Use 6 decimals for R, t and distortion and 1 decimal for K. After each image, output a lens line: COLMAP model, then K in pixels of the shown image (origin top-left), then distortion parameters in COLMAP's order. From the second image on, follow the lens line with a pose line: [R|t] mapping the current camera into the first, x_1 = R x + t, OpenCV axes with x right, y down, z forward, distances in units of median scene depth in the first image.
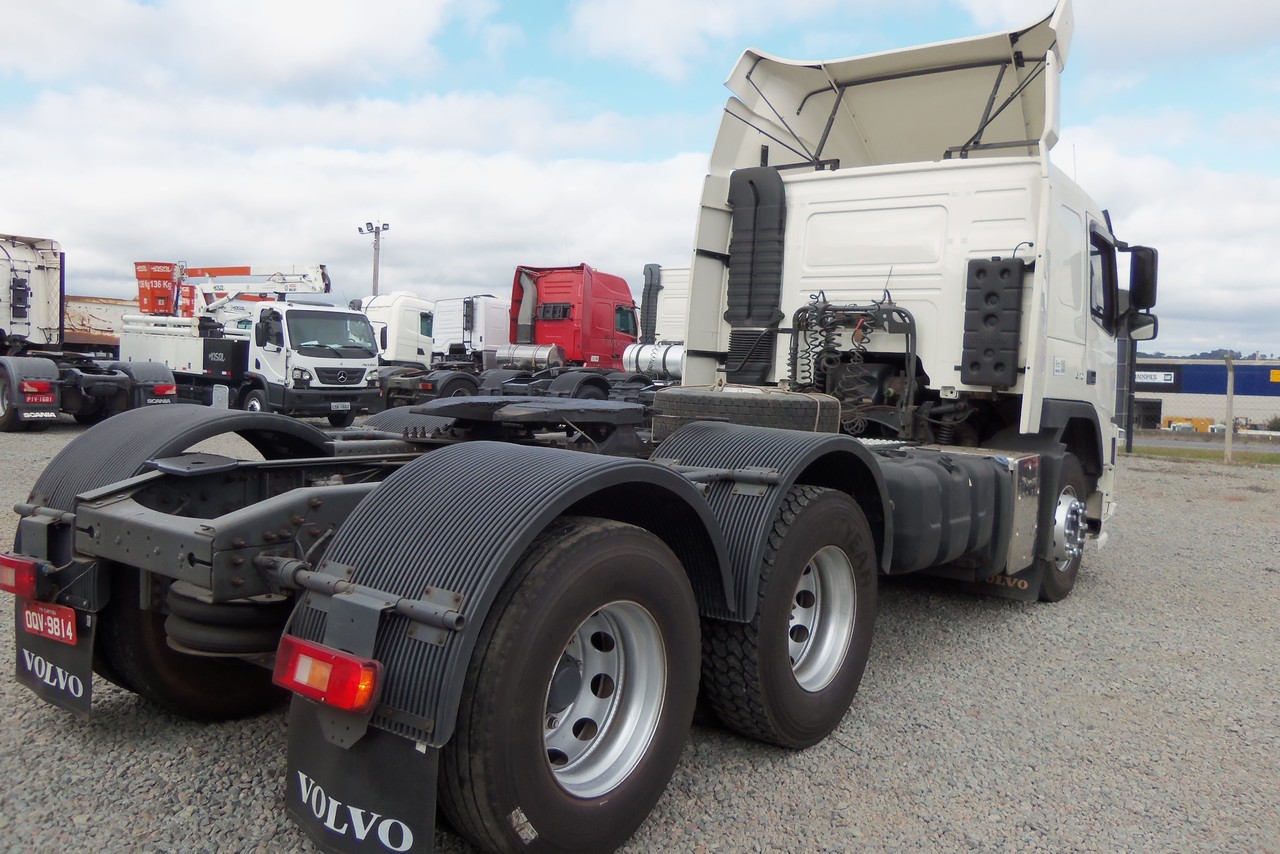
lens RADIAL K [[1065.4, 0, 632.0], [0, 1065.4, 429.0], [0, 0, 1]] dist [-0.023106, 0.031643]
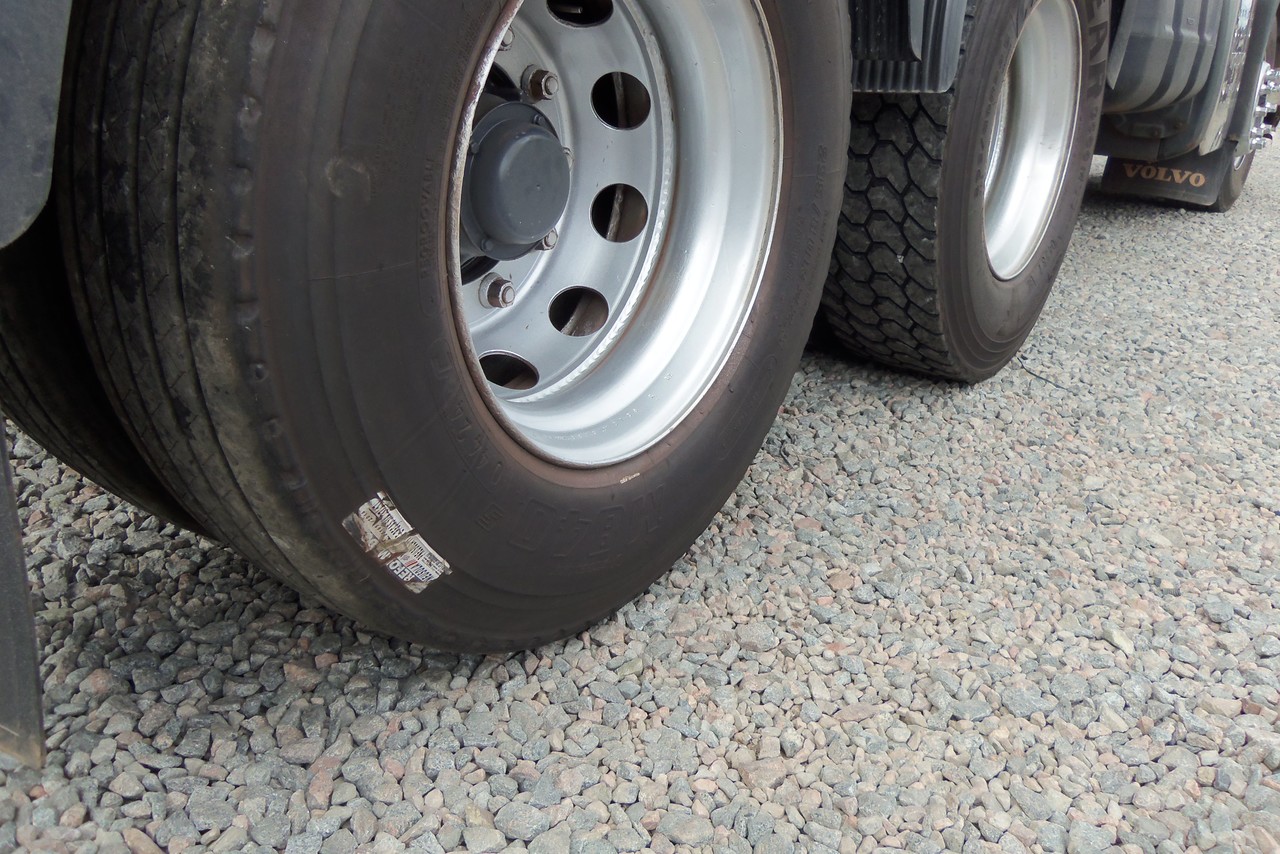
lens RADIAL K [[1065.4, 0, 639.2], [0, 1065.4, 429.2], [0, 0, 1]] dist [-0.023106, 0.031643]
pose [[0.999667, 0.003328, 0.025597, -0.029809], [-0.010686, 0.956034, 0.293061, 0.195867], [-0.023496, -0.293237, 0.955751, 0.562413]]
